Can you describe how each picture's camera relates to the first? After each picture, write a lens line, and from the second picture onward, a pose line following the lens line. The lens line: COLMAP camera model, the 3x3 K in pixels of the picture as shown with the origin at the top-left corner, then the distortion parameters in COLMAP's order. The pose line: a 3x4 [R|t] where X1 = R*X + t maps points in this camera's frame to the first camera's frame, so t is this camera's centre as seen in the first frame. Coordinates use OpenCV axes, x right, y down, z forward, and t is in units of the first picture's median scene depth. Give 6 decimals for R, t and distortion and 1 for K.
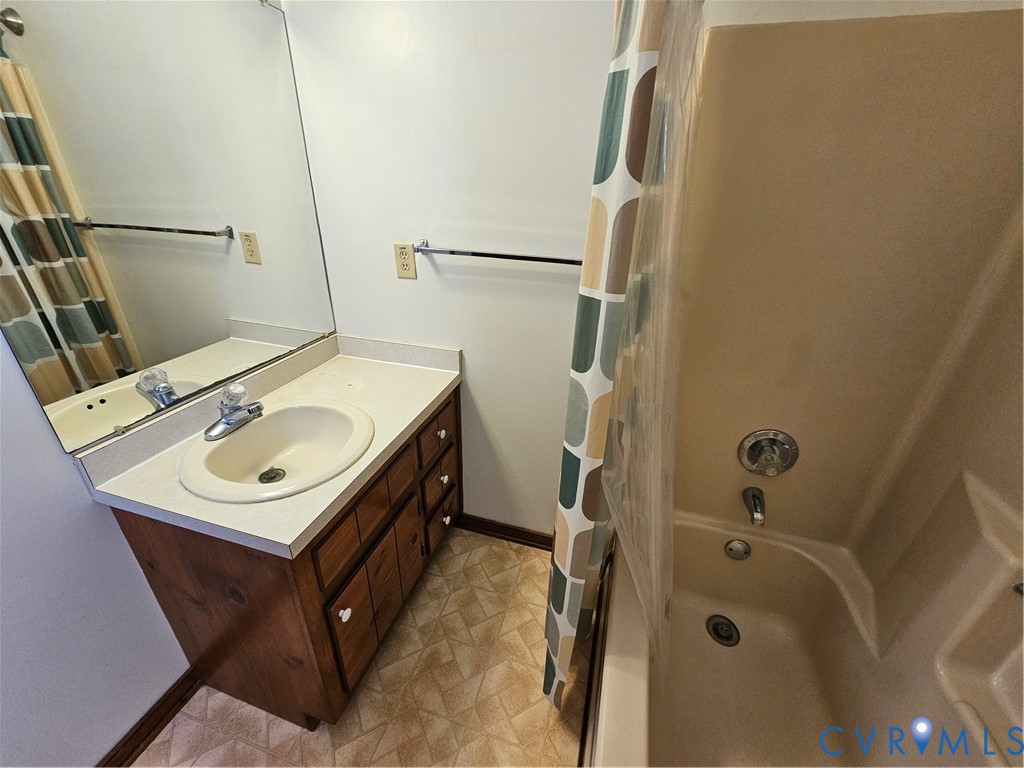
lens RADIAL K [[420.2, 0, 511.8], [0, 420.2, 380.6], [0, 0, 1]] dist [0.001067, 0.000106]
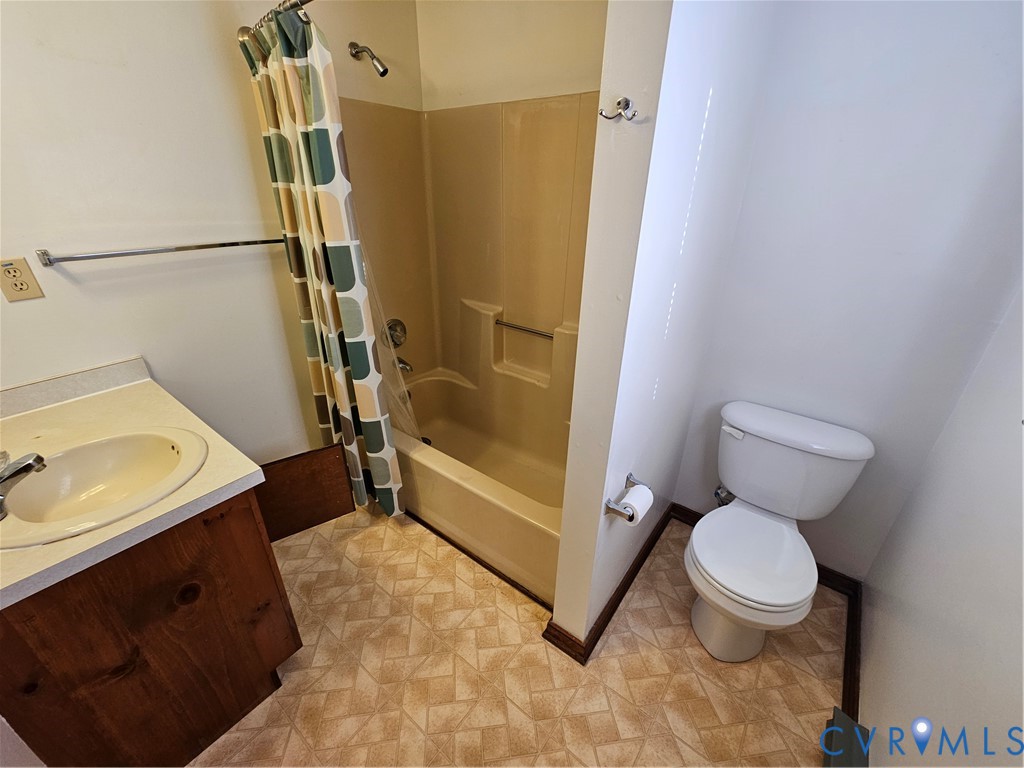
lens RADIAL K [[420.2, 0, 510.4], [0, 420.2, 383.3], [0, 0, 1]] dist [0.001067, 0.000106]
pose [[0.363014, -0.421029, 0.831237, -0.753594], [0.402460, 0.875435, 0.267656, 0.076753], [-0.840385, 0.237377, 0.487243, -0.211176]]
